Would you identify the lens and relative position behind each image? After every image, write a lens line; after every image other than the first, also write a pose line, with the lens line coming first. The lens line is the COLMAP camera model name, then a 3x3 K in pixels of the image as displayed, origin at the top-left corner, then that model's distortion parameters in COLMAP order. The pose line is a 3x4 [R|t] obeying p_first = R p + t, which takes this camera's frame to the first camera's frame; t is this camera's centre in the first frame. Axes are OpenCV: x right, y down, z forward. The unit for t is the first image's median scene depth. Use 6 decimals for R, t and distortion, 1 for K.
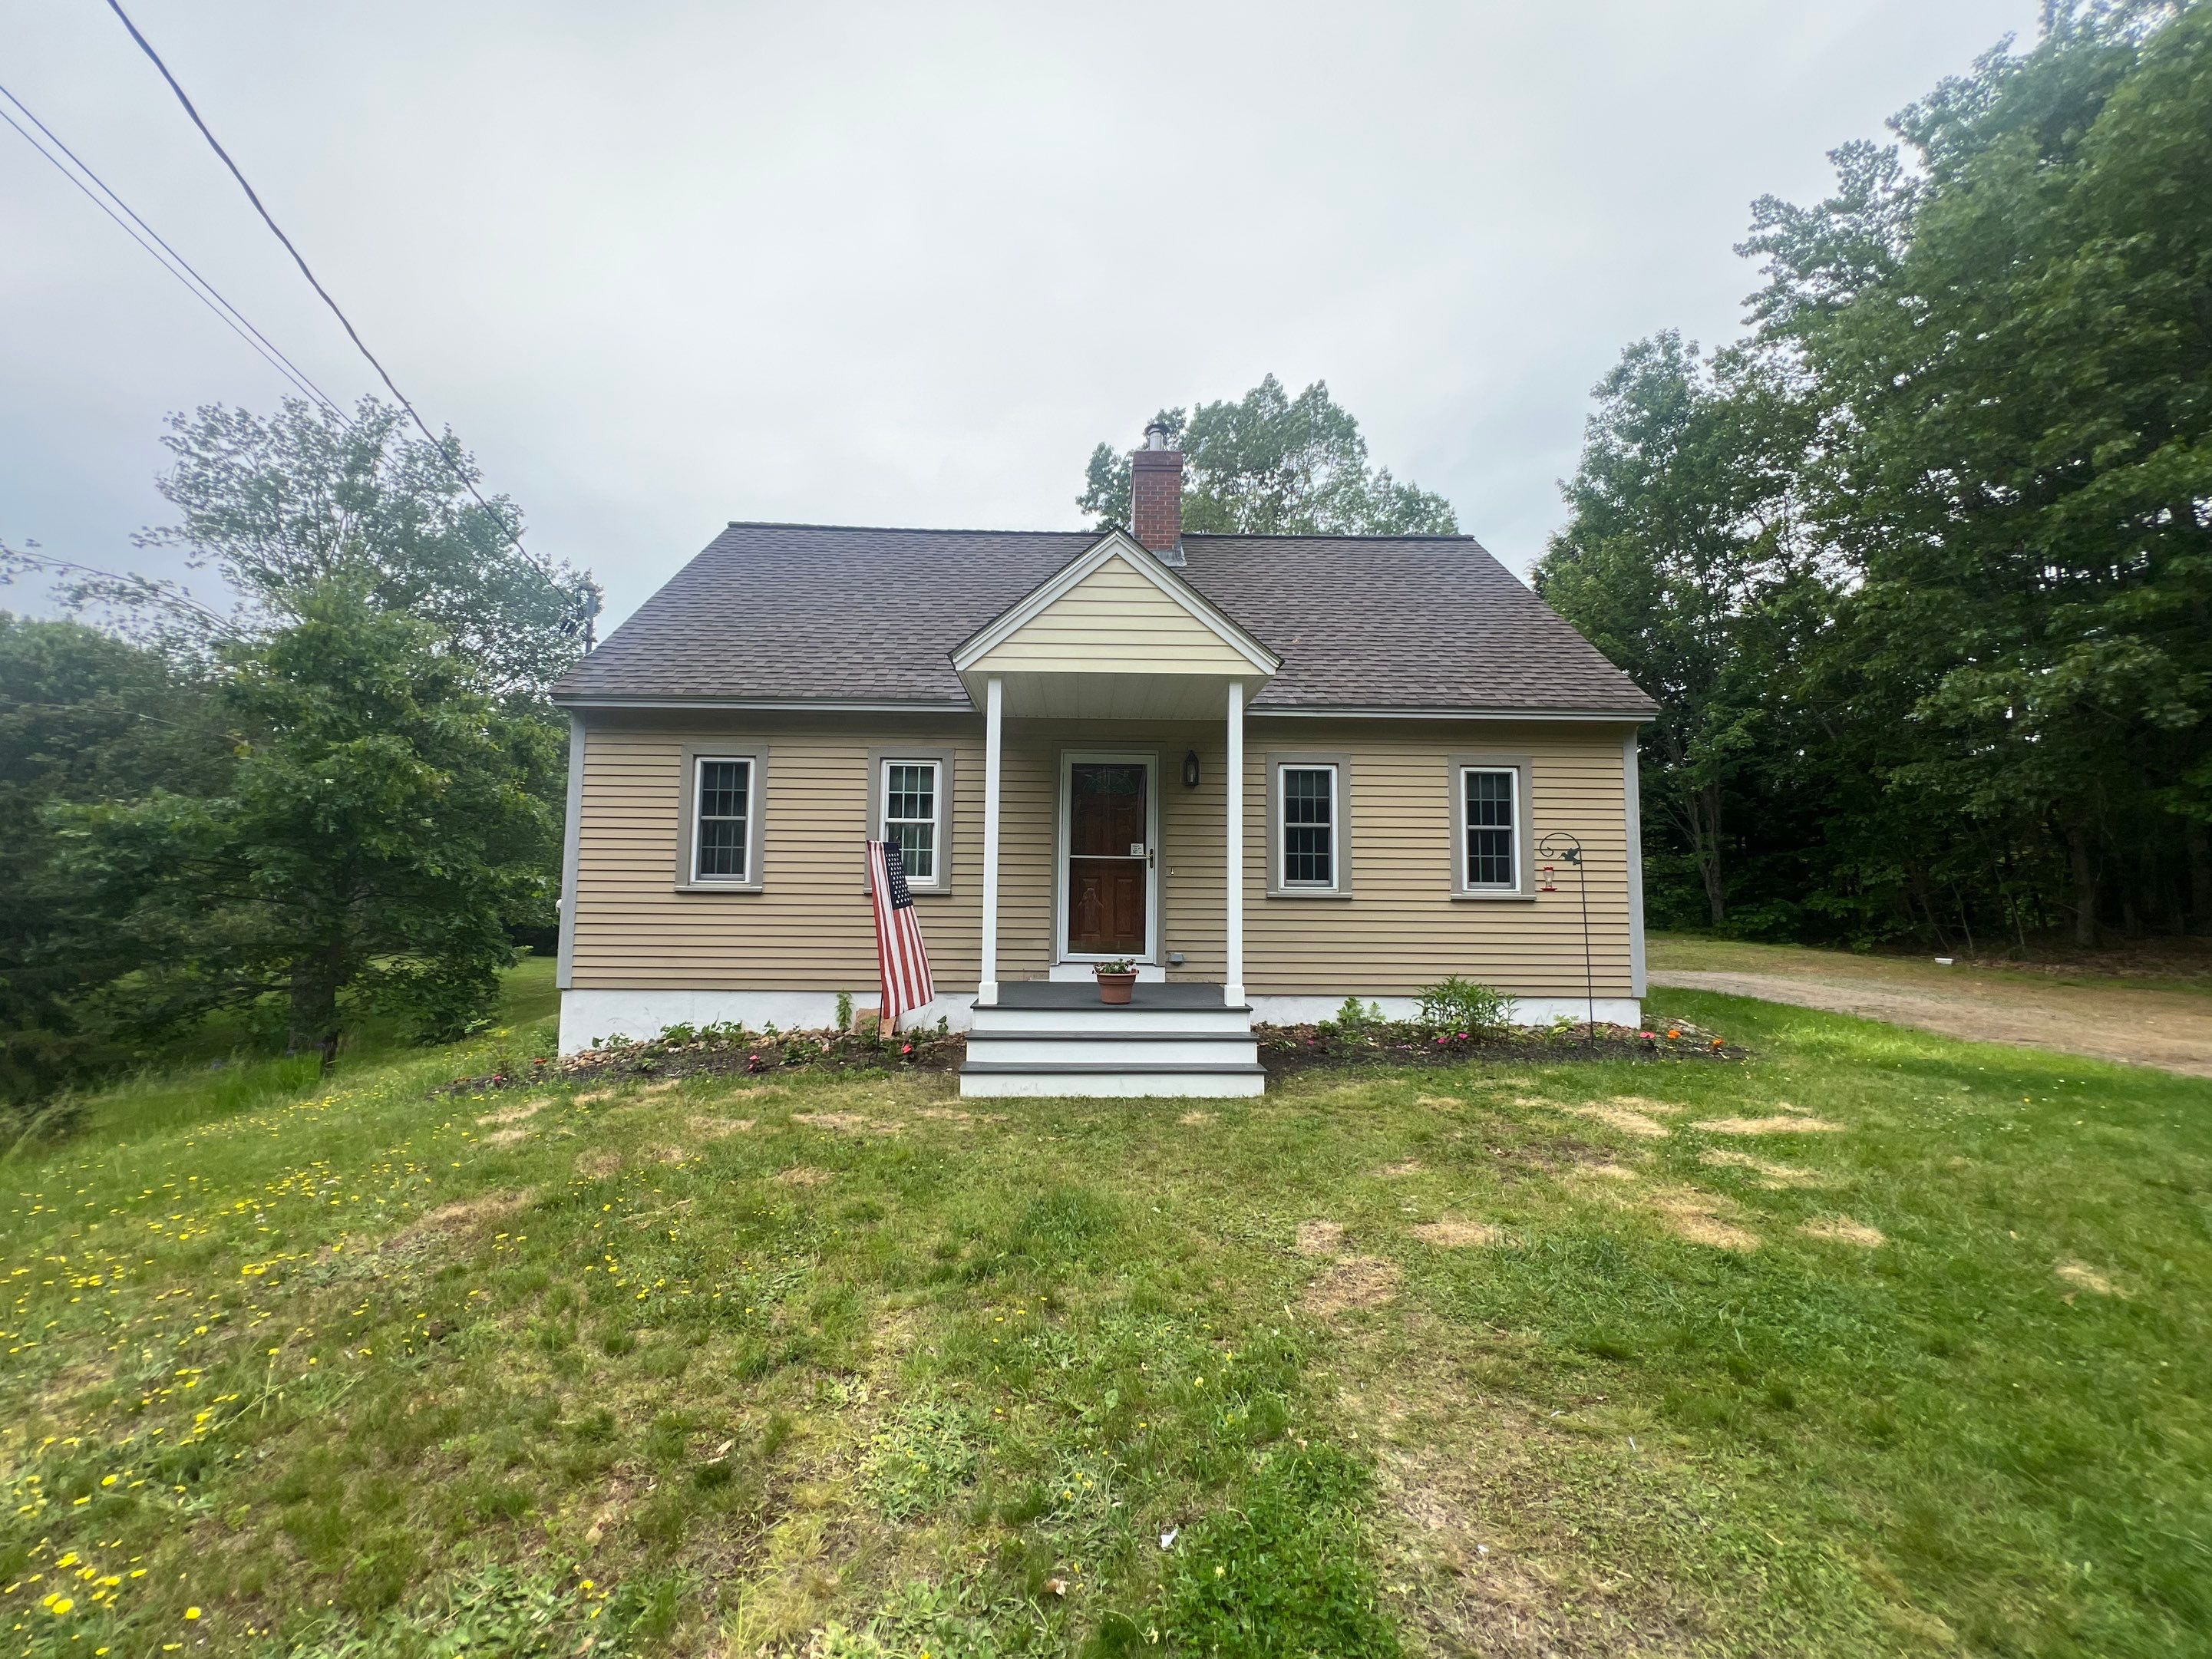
lens RADIAL K [[875.3, 0, 1102.4], [0, 875.3, 824.8], [0, 0, 1]] dist [-0.000077, -0.000143]
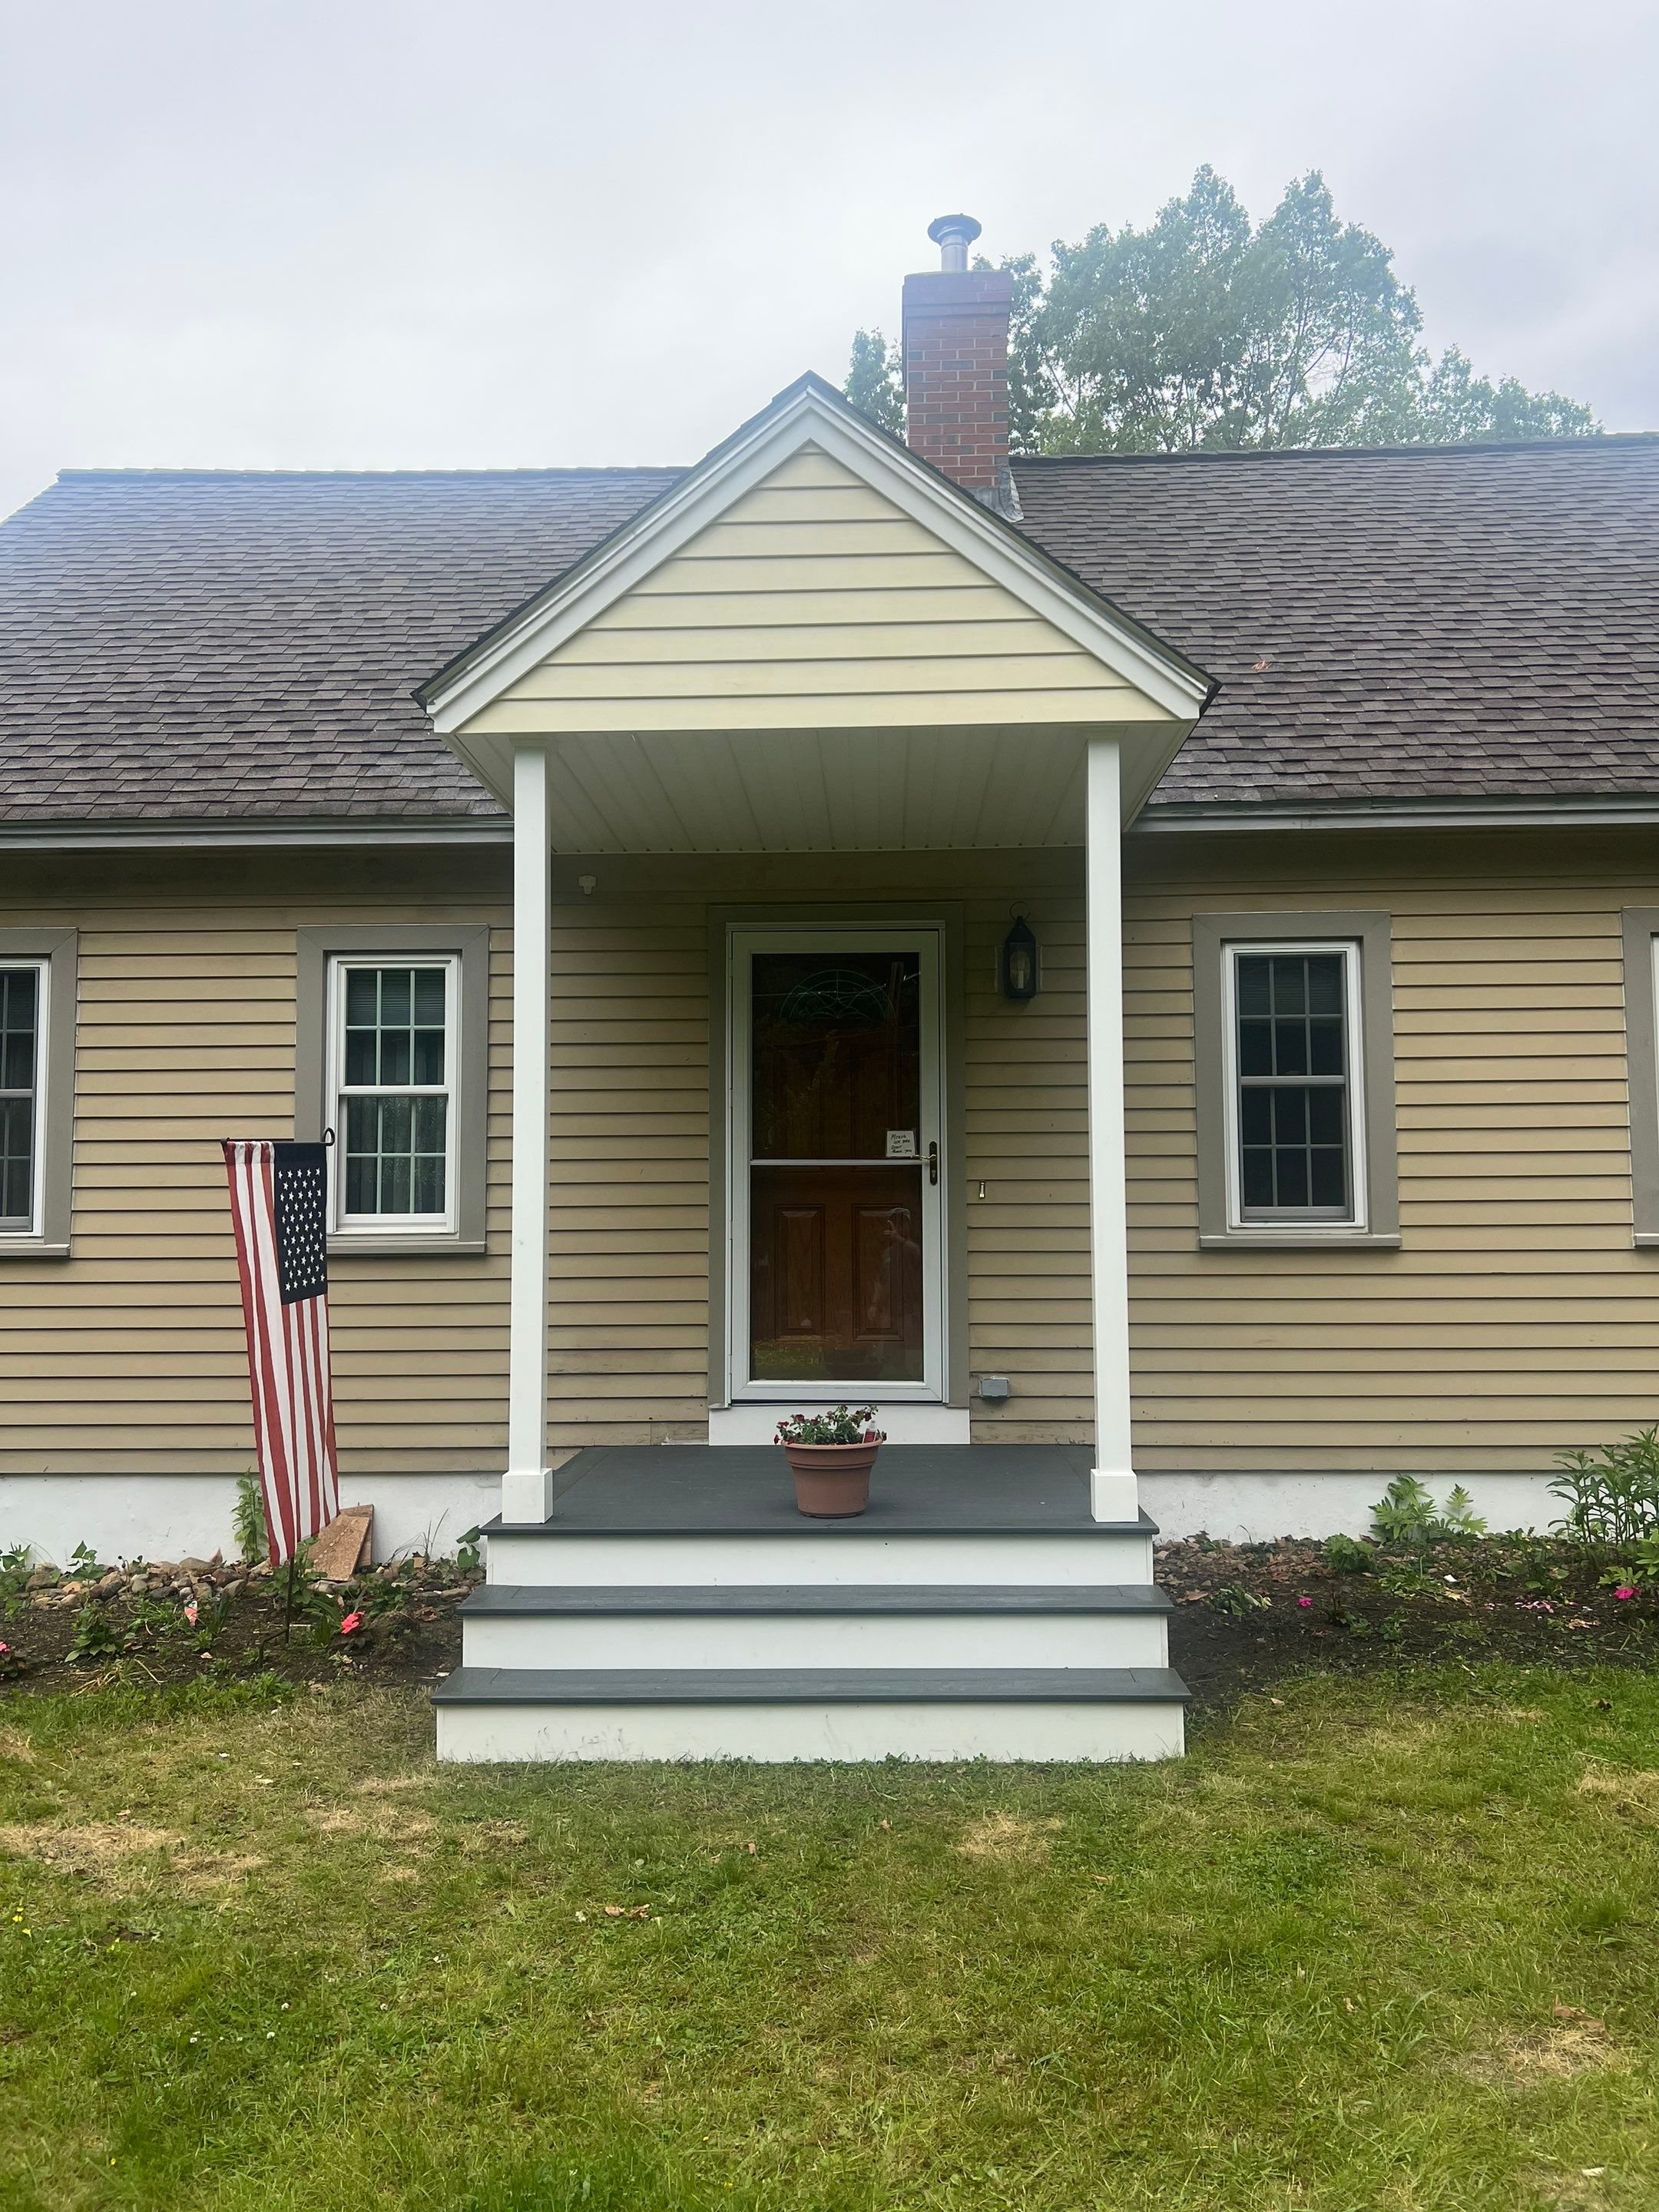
lens RADIAL K [[1654.8, 0, 829.5], [0, 1654.8, 1106.0], [0, 0, 1]] dist [0.055076, -0.079618]
pose [[0.998332, -0.021500, -0.053580, 0.049162], [0.022063, 0.999707, 0.009951, -0.000098], [0.053350, -0.011116, 0.998514, 0.162393]]
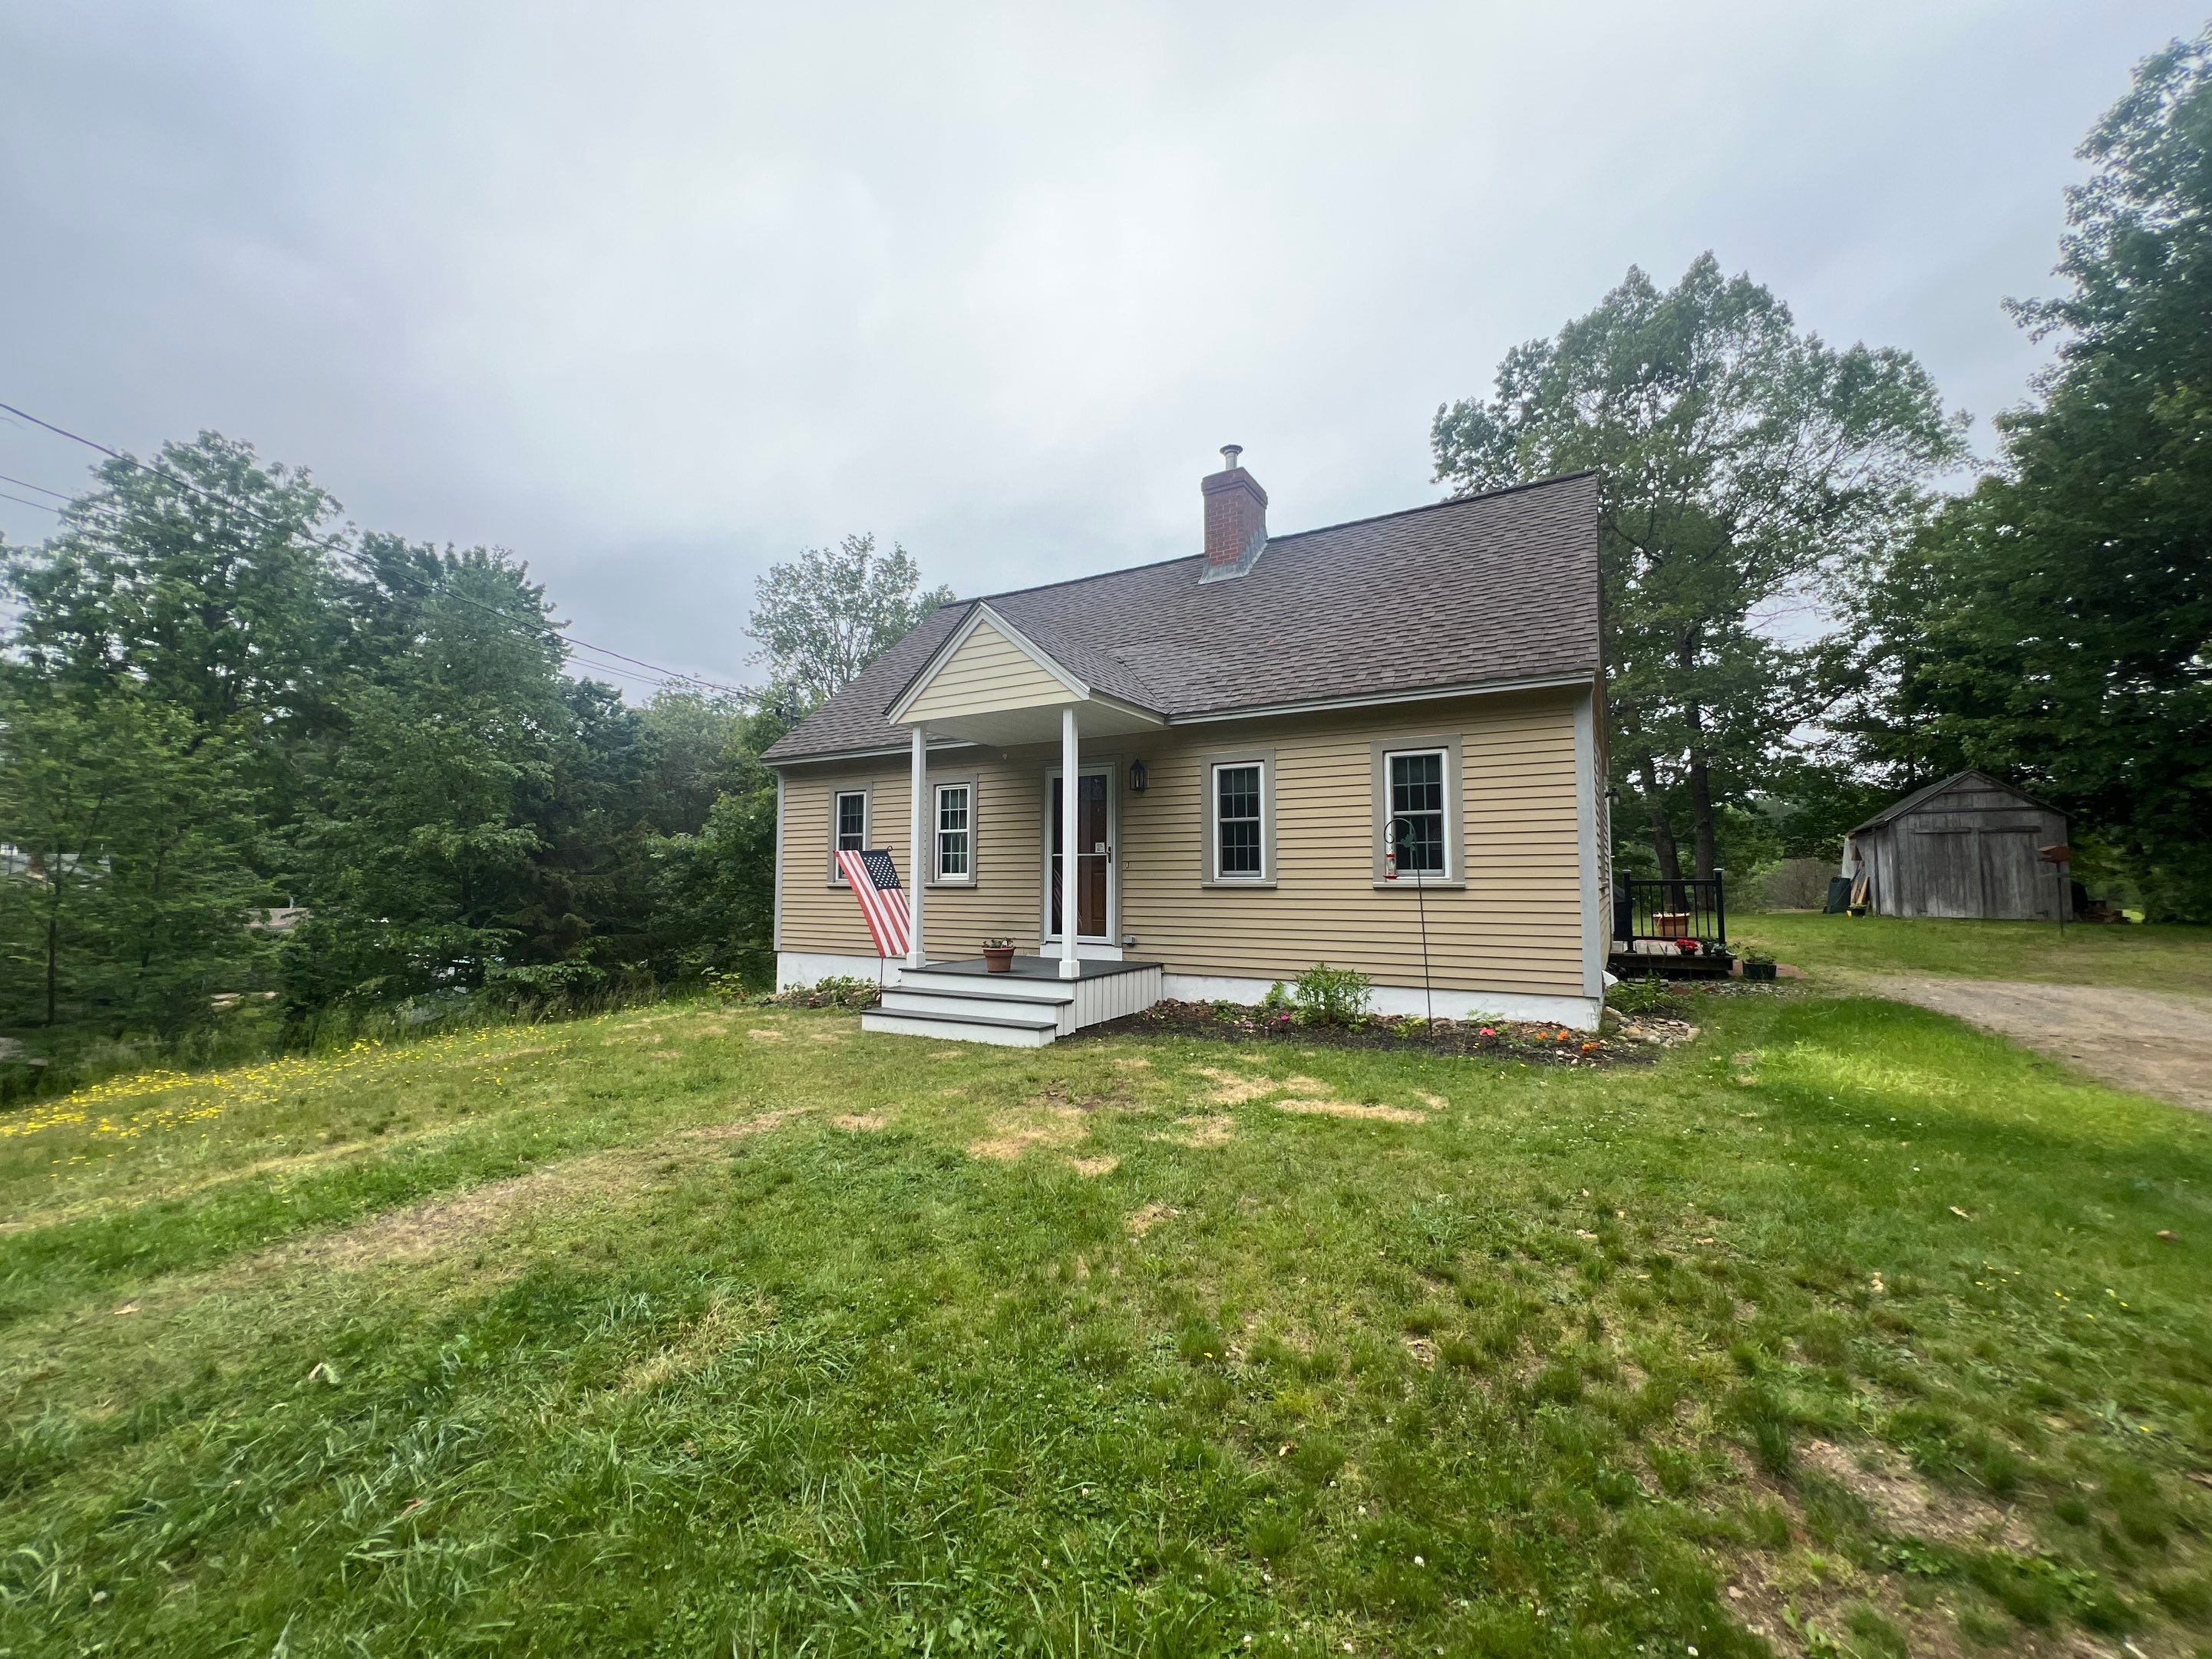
lens RADIAL K [[888.3, 0, 1102.2], [0, 888.3, 822.9], [0, 0, 1]] dist [-0.001317, 0.000260]
pose [[0.850362, -0.047424, -0.524057, 0.672807], [0.049038, 0.998738, -0.010808, 0.008161], [0.523908, -0.016508, 0.851615, -0.016174]]
